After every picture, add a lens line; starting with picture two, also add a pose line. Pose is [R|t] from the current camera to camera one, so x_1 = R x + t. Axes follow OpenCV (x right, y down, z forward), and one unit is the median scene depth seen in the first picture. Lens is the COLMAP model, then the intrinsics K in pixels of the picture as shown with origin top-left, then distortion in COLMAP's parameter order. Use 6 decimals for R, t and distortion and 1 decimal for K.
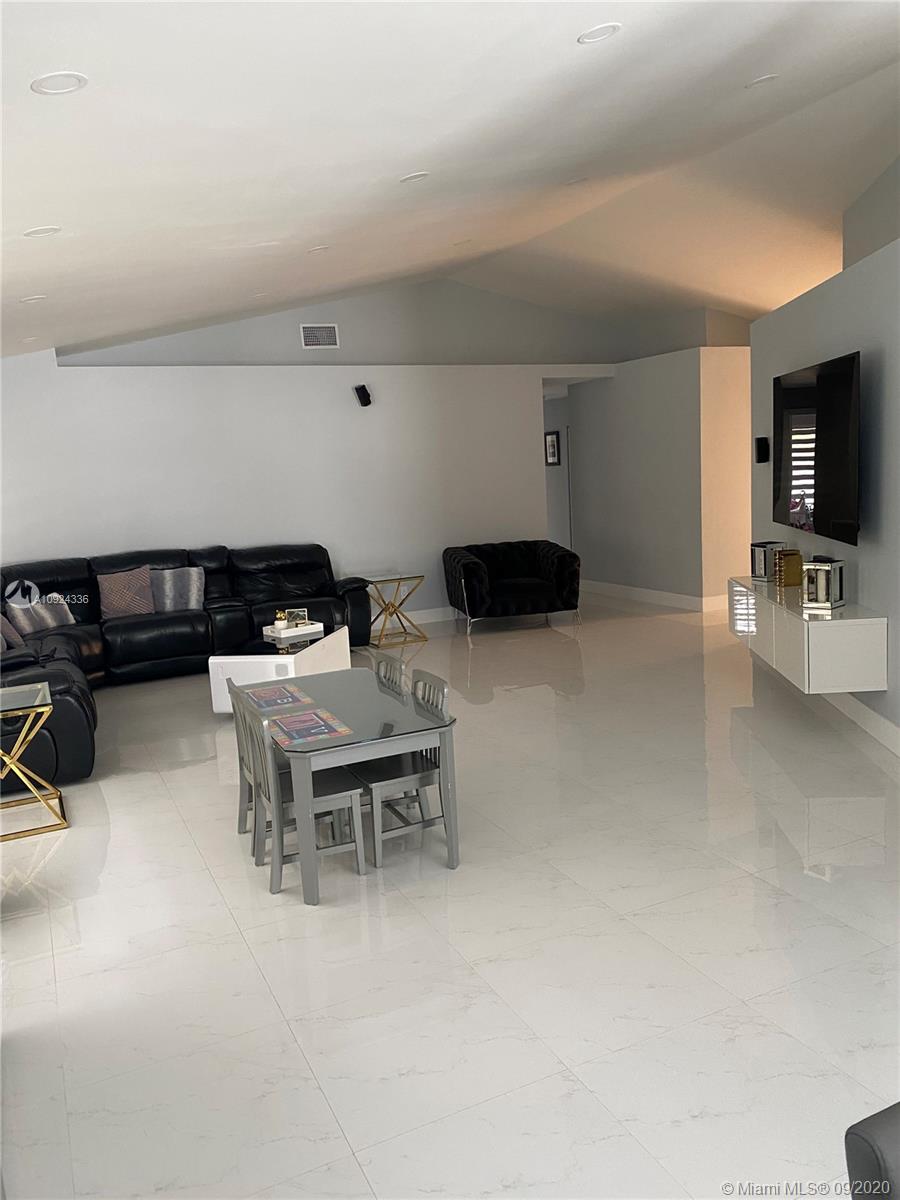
lens RADIAL K [[909.7, 0, 450.0], [0, 909.7, 600.0], [0, 0, 1]] dist [0.133771, -0.293373]
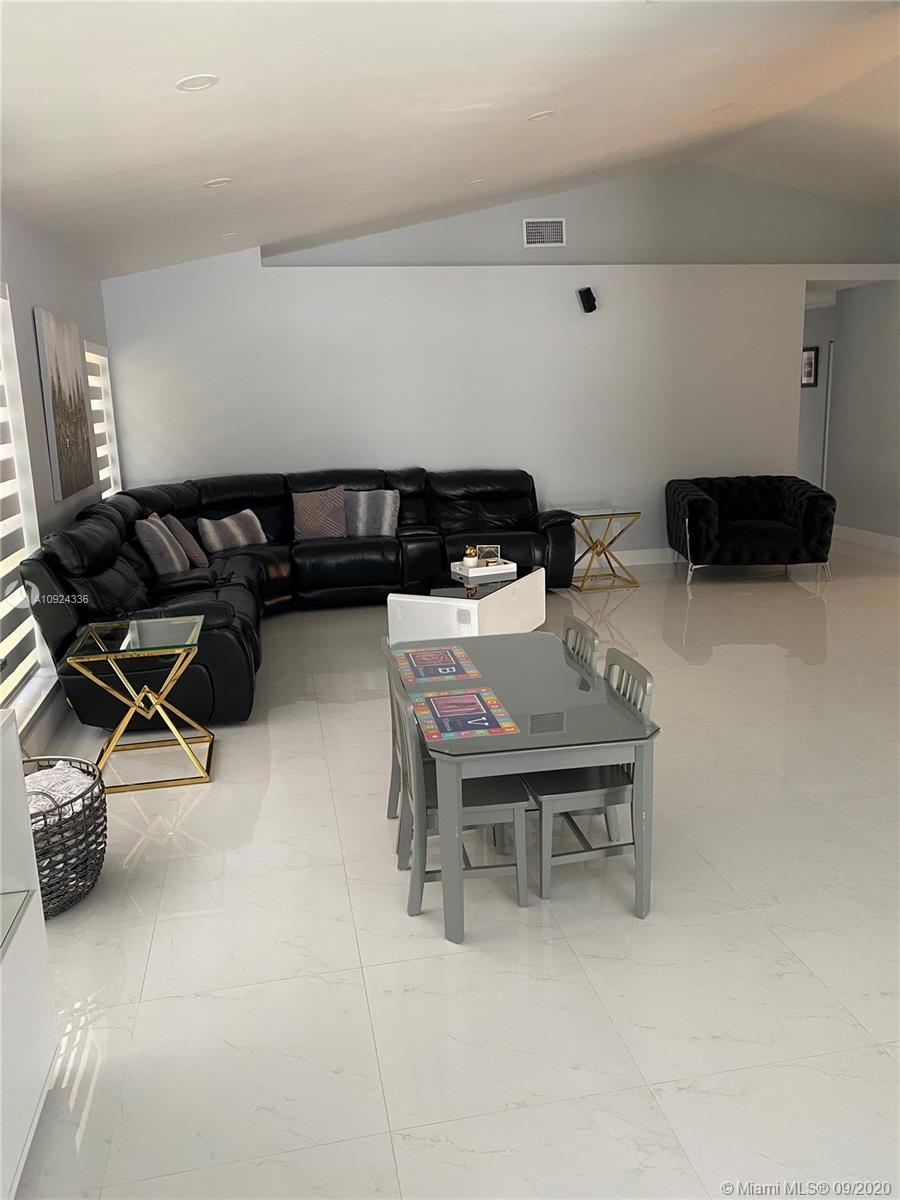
lens RADIAL K [[909.7, 0, 450.0], [0, 909.7, 600.0], [0, 0, 1]] dist [0.133771, -0.293373]
pose [[0.970219, 0.079882, -0.228681, 0.001532], [-0.060082, 0.993918, 0.092284, -0.014407], [0.234662, -0.075796, 0.969118, 0.113260]]
